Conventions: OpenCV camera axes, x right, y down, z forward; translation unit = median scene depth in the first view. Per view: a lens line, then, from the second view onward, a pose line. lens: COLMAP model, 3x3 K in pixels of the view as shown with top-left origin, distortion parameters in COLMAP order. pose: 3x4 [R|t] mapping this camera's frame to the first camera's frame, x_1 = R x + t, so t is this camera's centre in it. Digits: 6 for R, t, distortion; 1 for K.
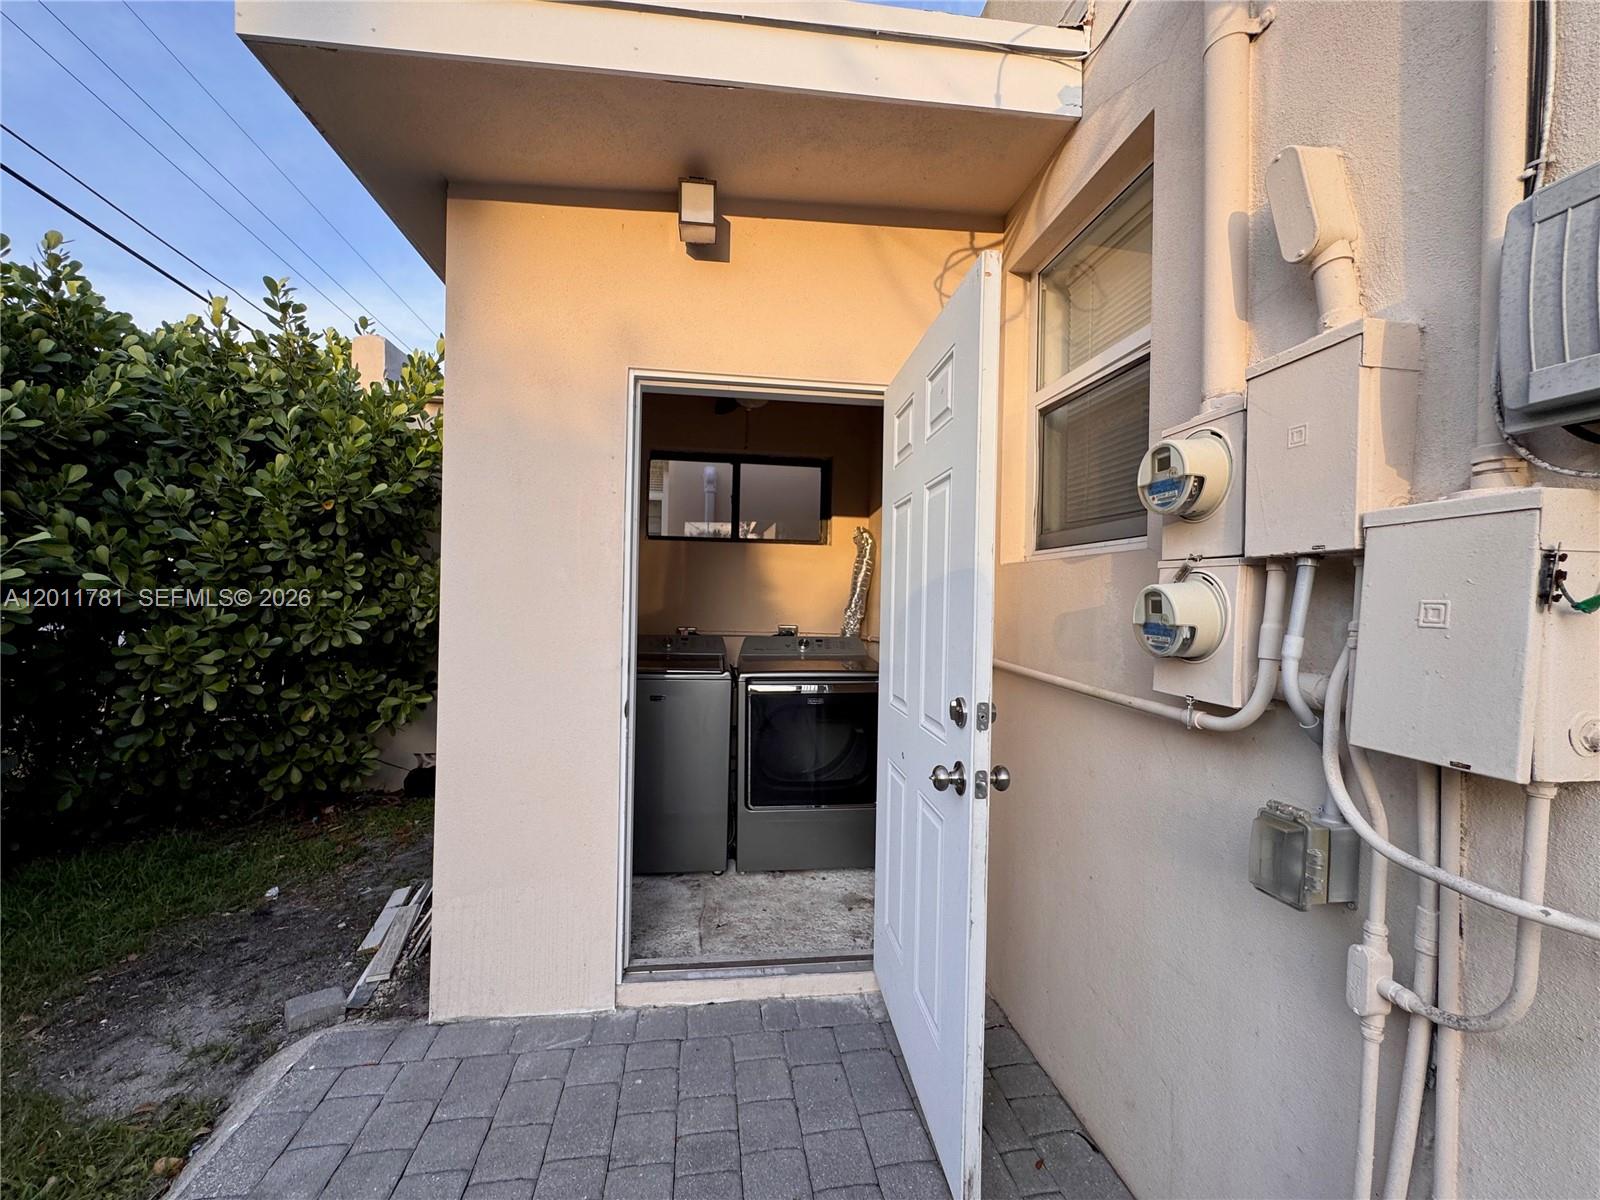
lens RADIAL K [[640.2, 0, 797.8], [0, 640.2, 598.6], [0, 0, 1]] dist [-0.004383, 0.000312]
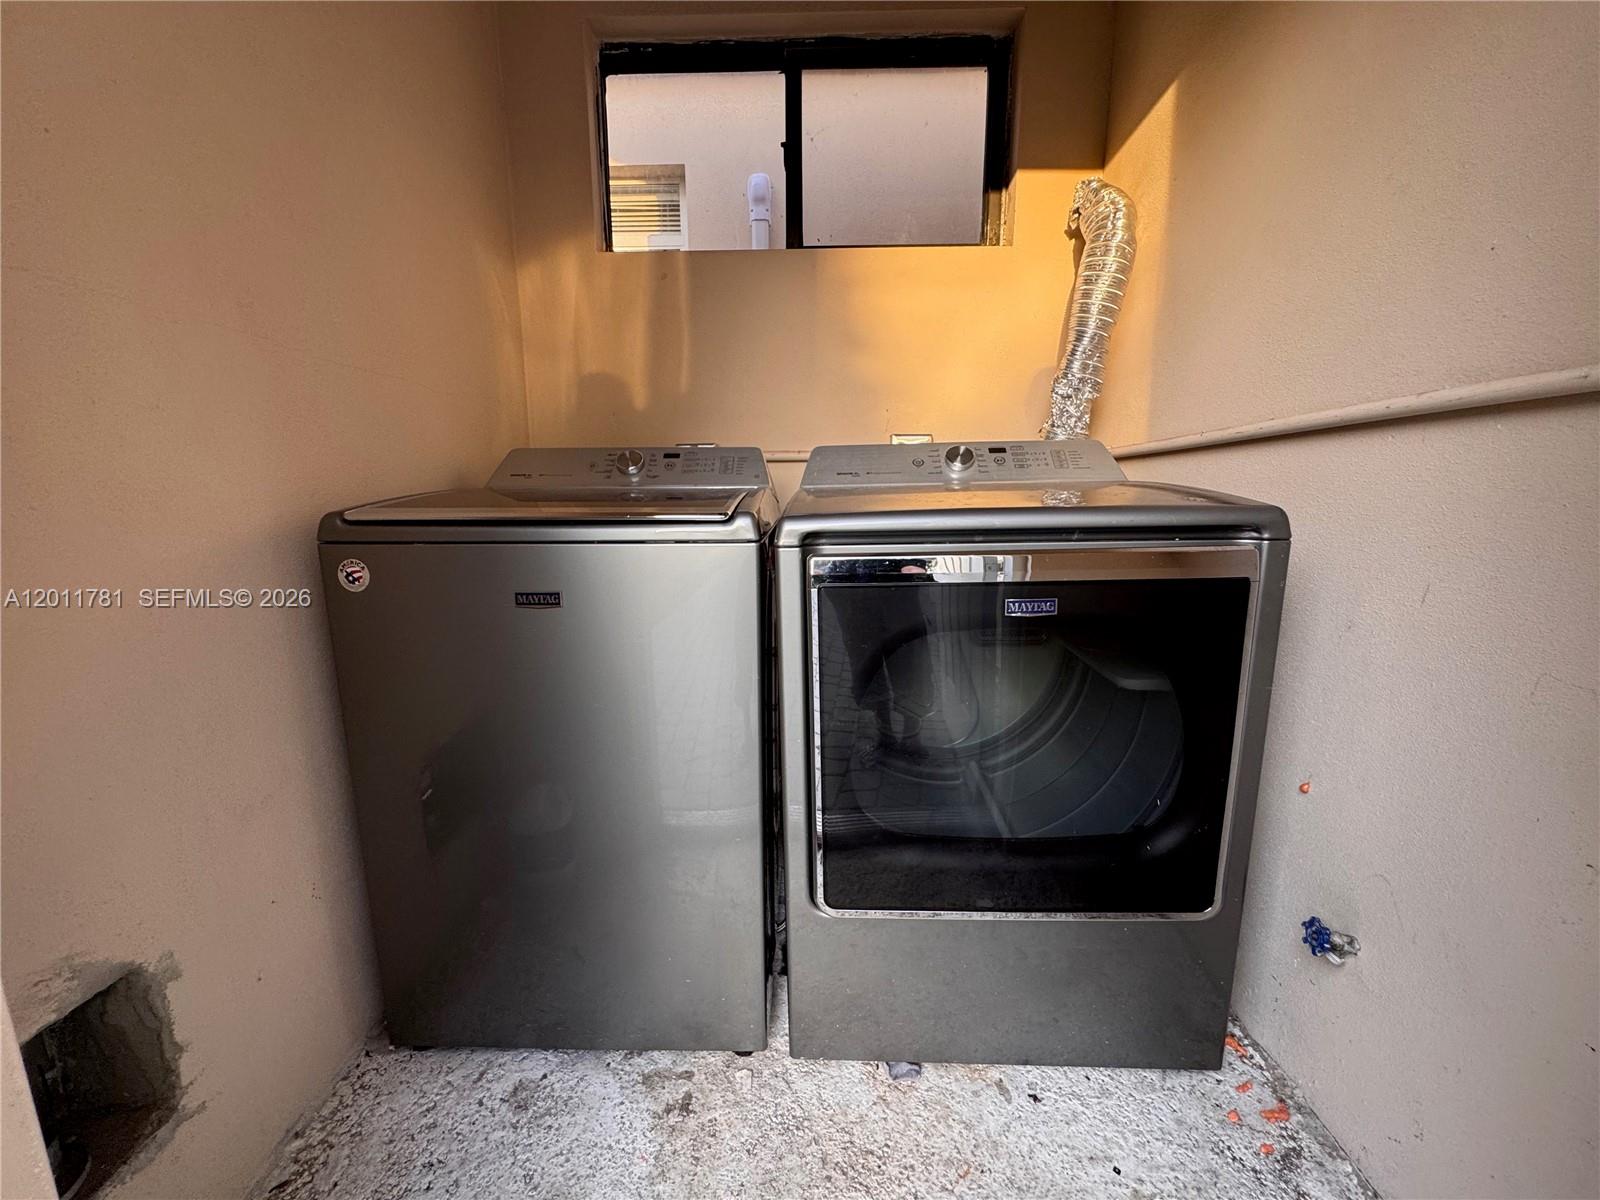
lens RADIAL K [[640.2, 0, 797.8], [0, 640.2, 598.6], [0, 0, 1]] dist [-0.004383, 0.000312]
pose [[0.987723, -0.002228, -0.156198, -0.032285], [0.029628, 0.984421, 0.173312, 0.098484], [0.153378, -0.175812, 0.972402, 0.675037]]
